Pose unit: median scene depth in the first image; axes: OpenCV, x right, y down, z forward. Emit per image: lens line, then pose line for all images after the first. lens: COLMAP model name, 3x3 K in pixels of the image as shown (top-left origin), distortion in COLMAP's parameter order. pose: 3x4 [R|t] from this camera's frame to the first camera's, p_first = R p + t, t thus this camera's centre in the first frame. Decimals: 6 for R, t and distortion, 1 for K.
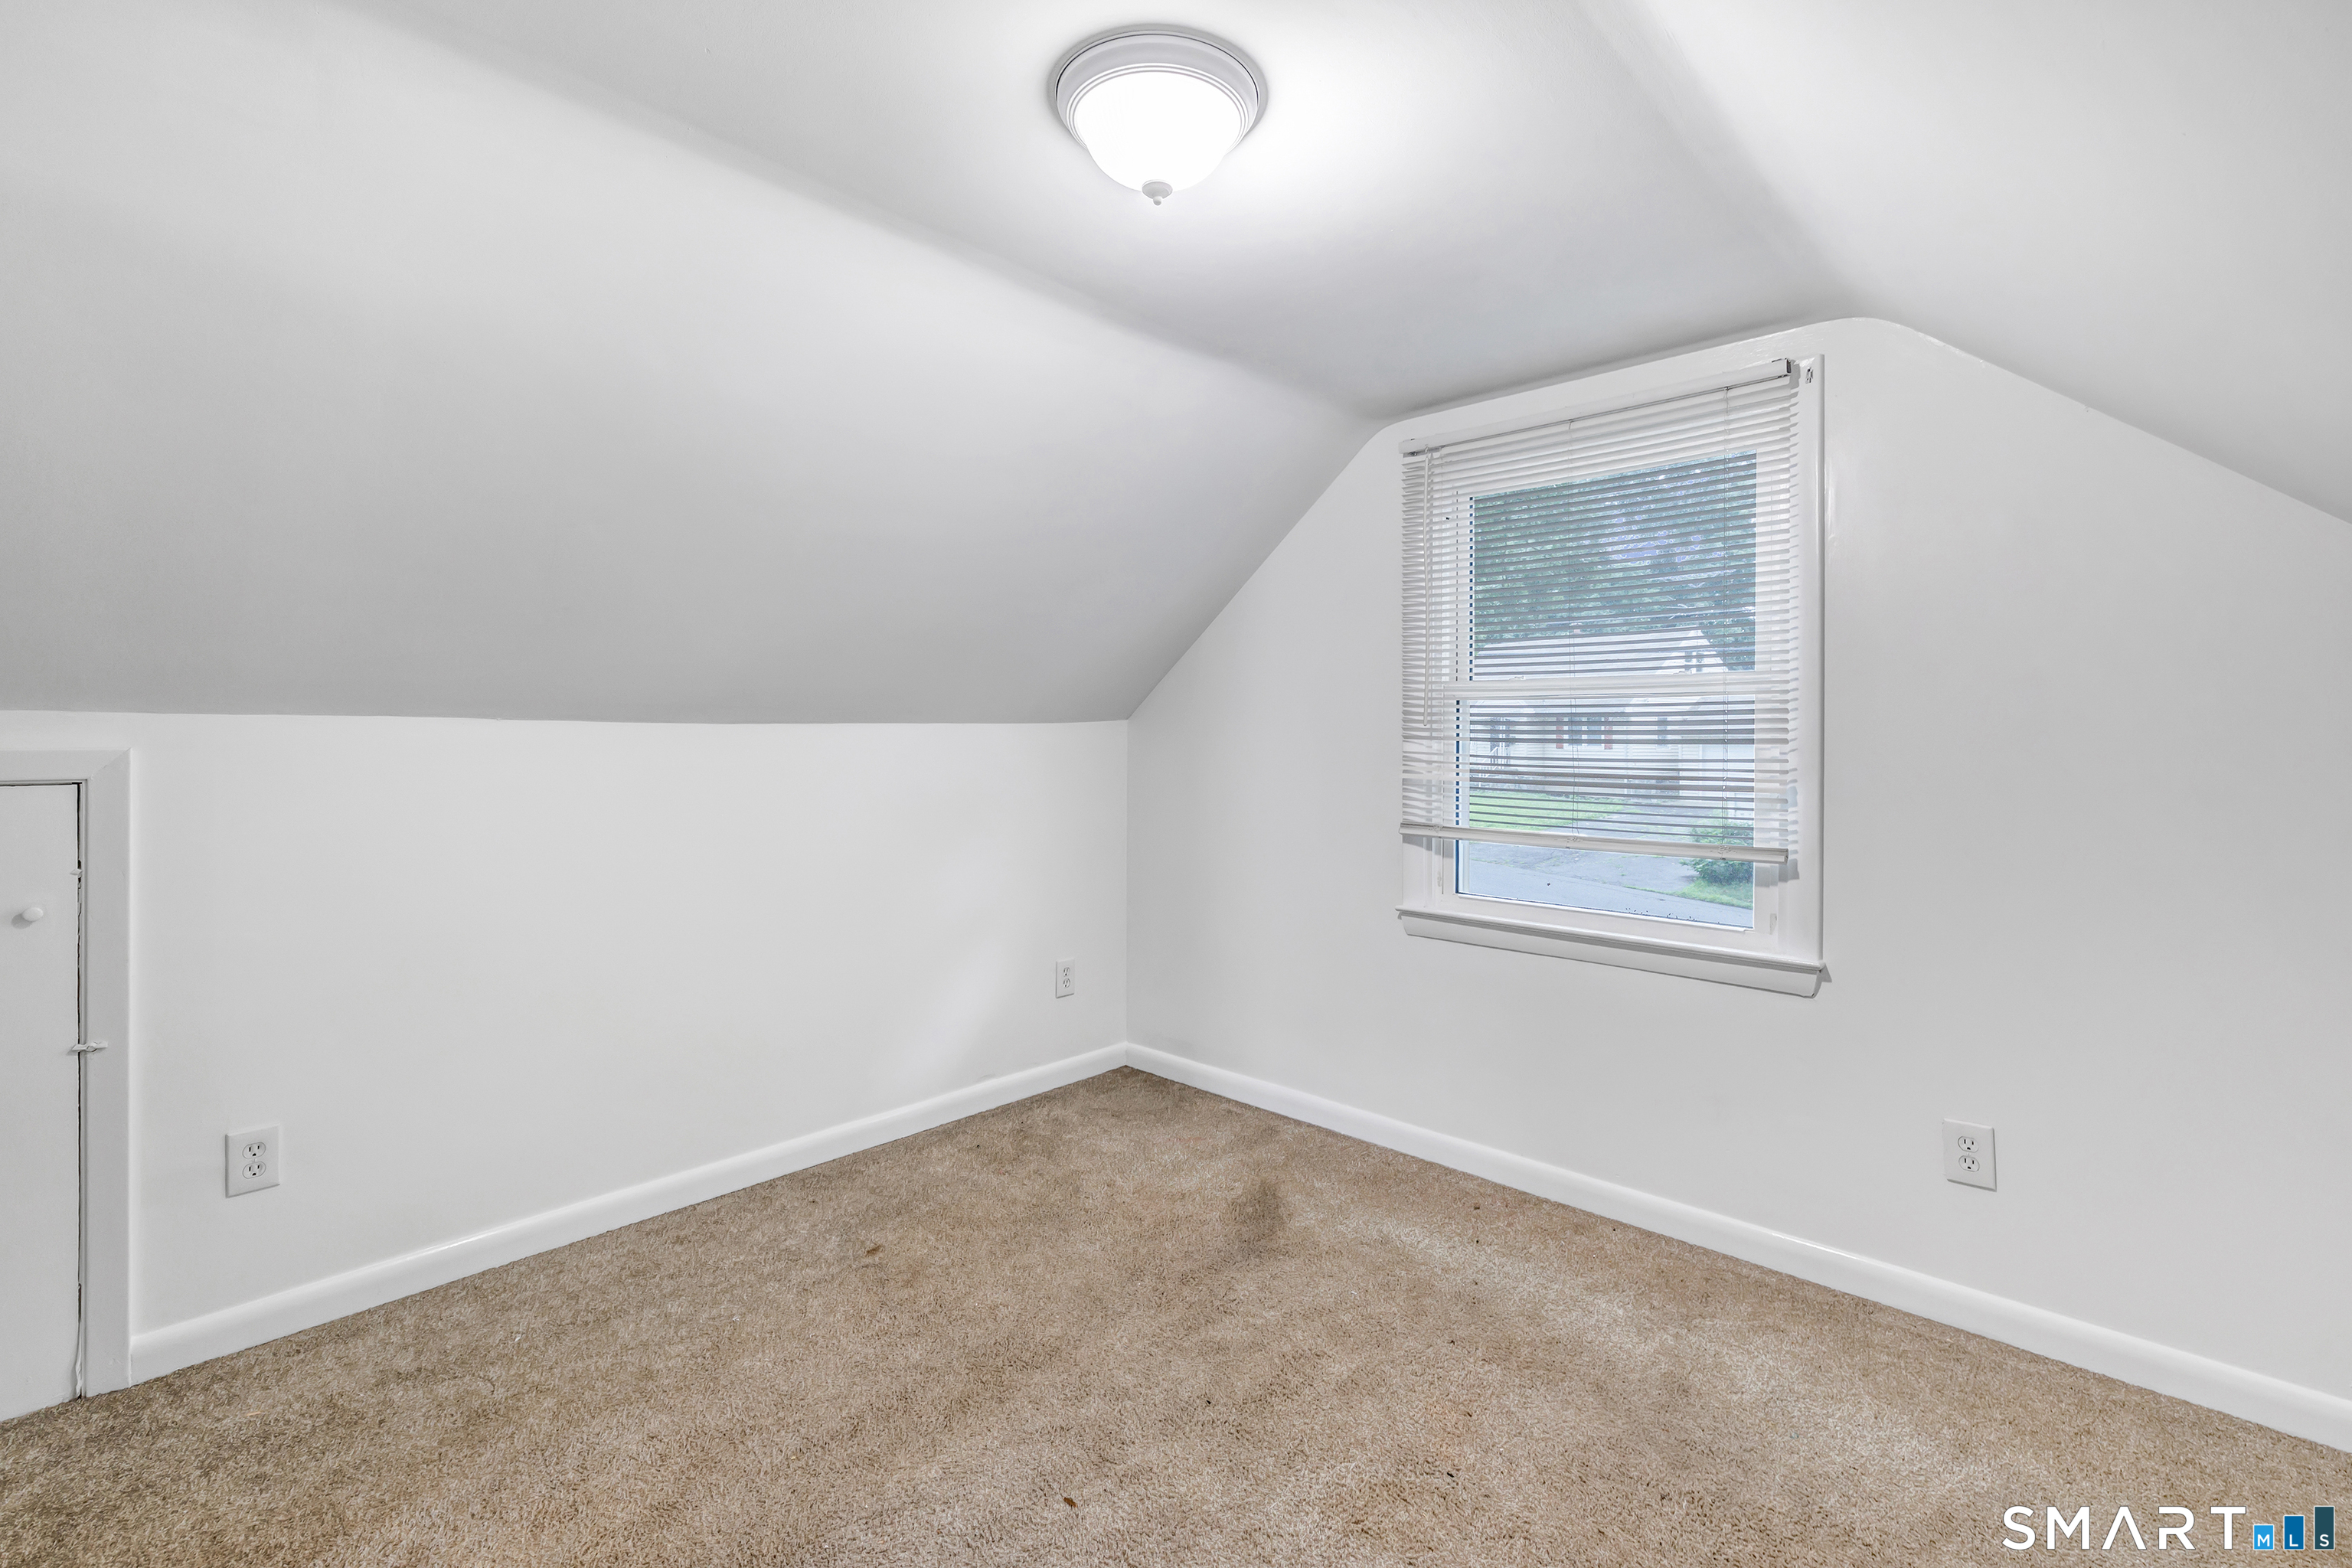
lens RADIAL K [[1047.2, 0, 1179.6], [0, 1047.2, 738.4], [0, 0, 1]] dist [-0.004274, -0.000464]
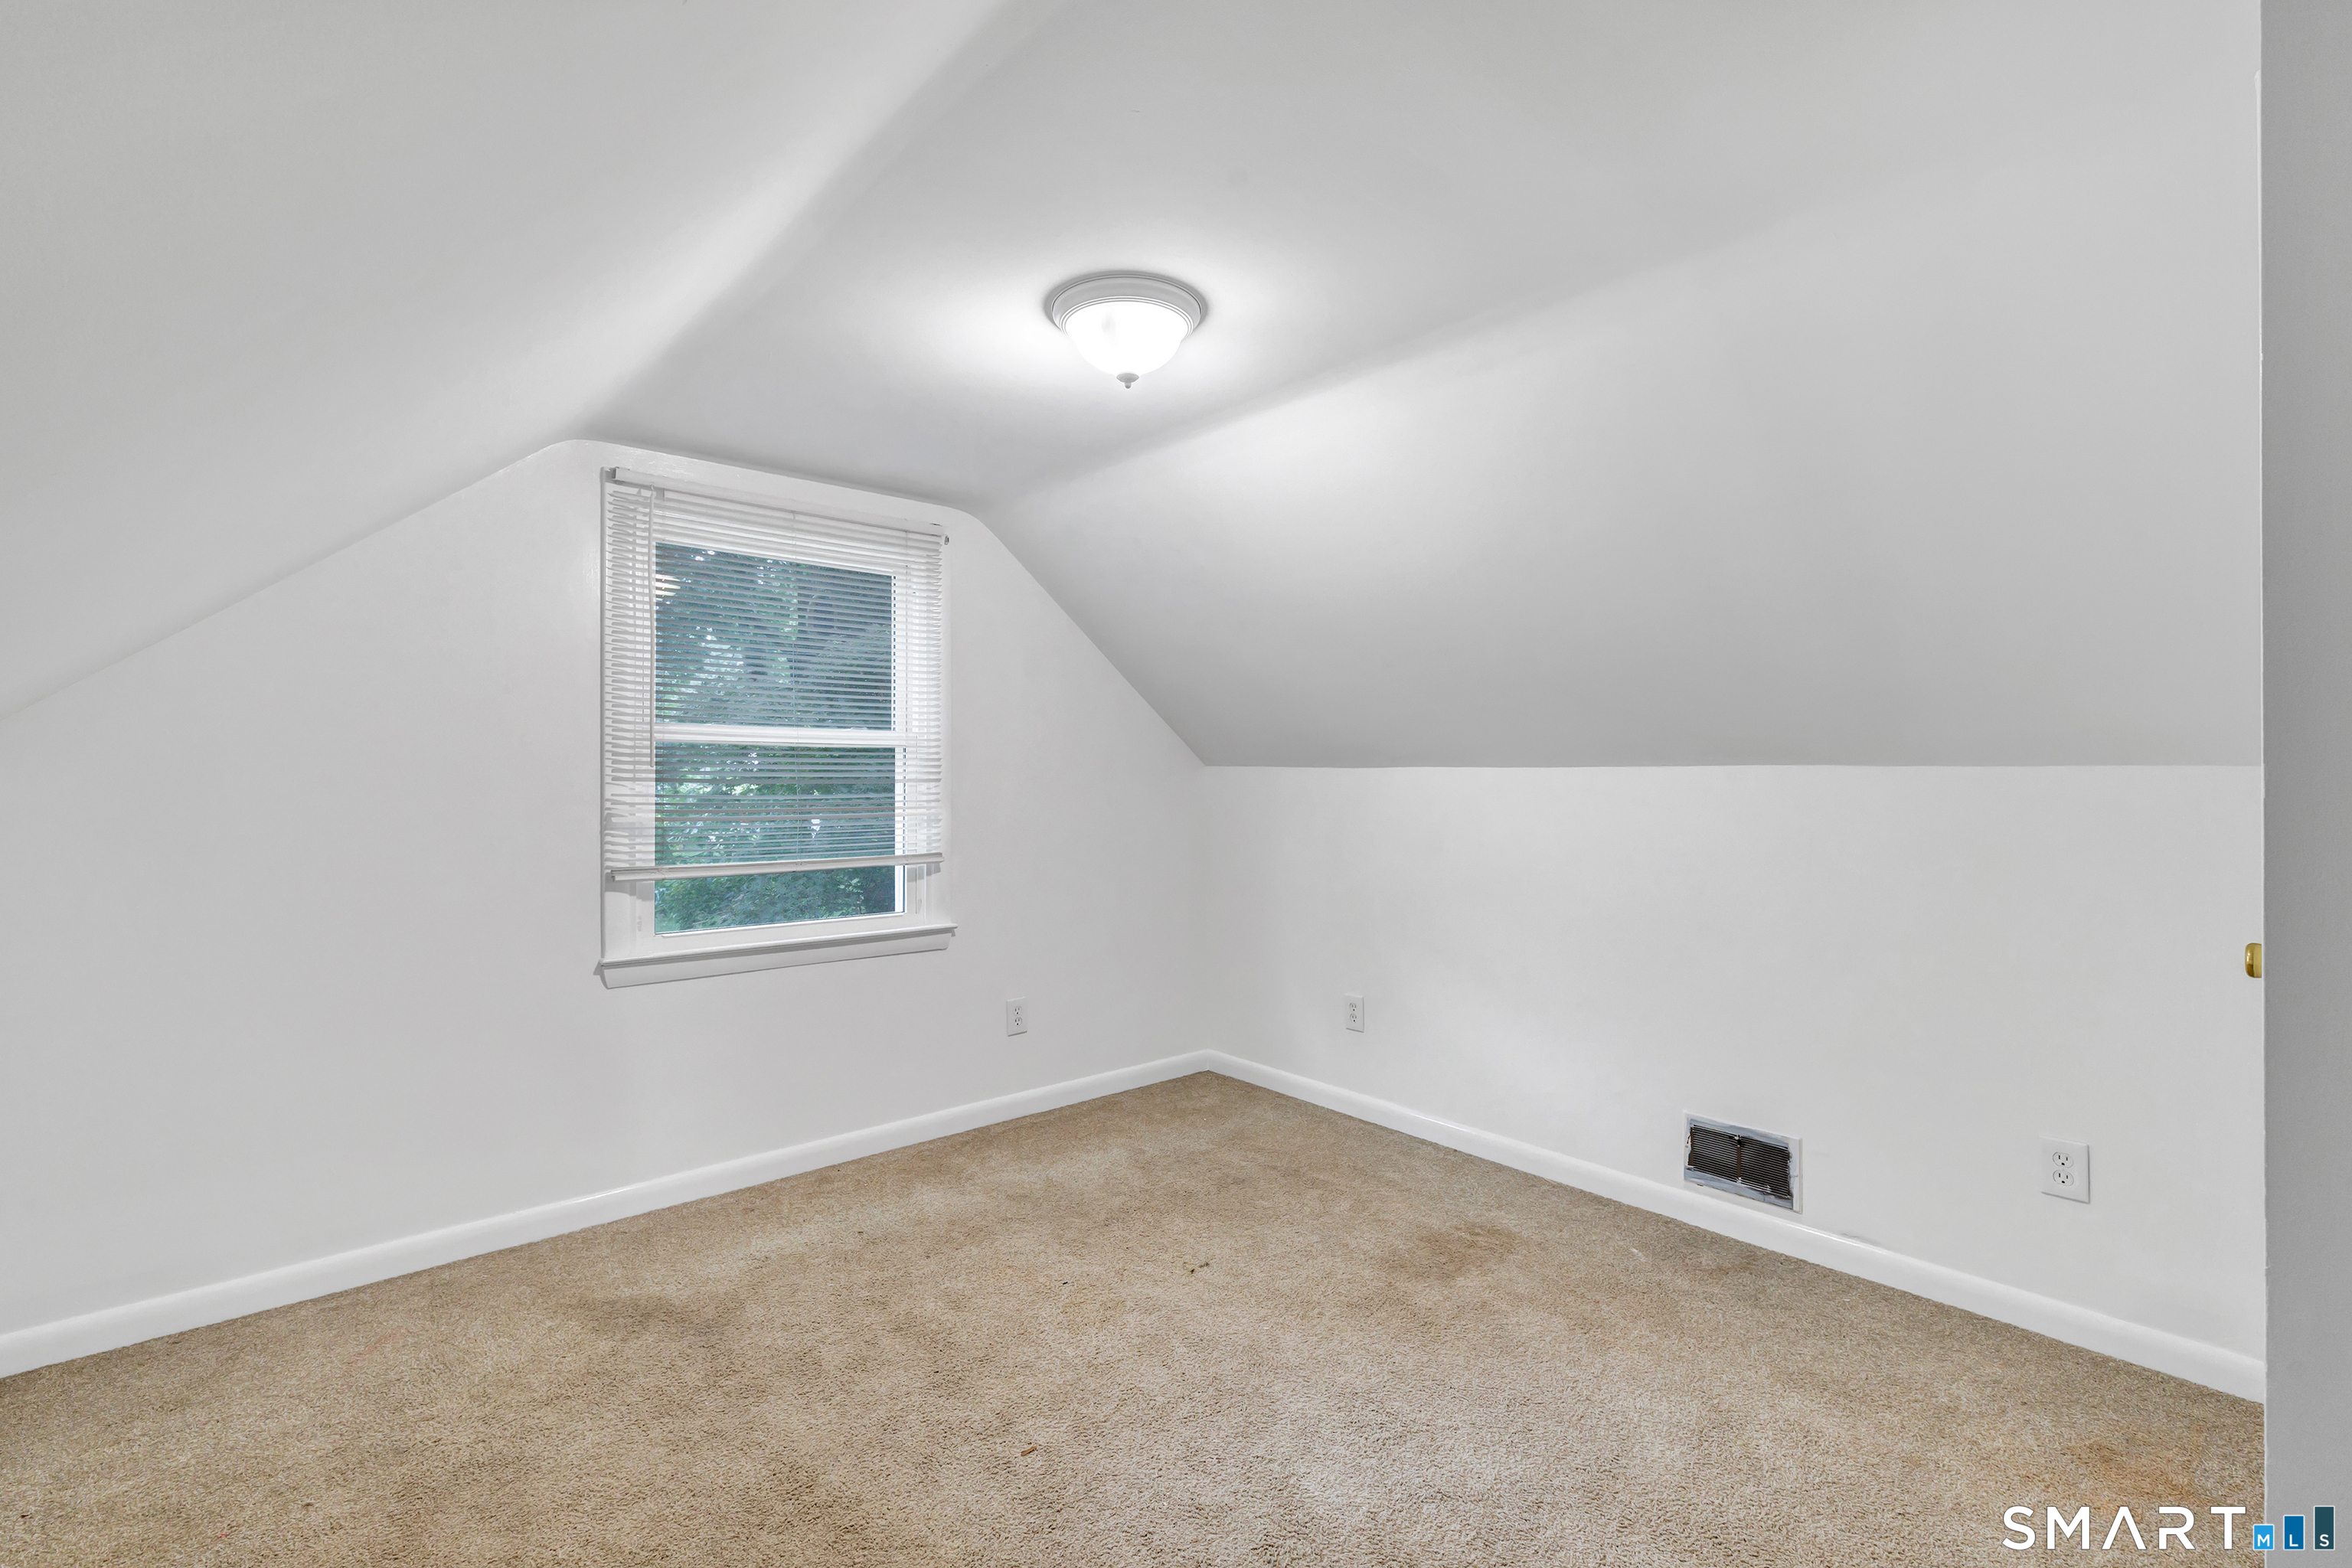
lens RADIAL K [[1026.4, 0, 1176.0], [0, 1026.4, 784.0], [0, 0, 1]] dist [0.000398, 0.000200]
pose [[0.091863, -0.003595, 0.995765, -0.723368], [0.008004, 0.999964, 0.002872, 0.005604], [-0.995740, 0.007706, 0.091888, 0.449424]]
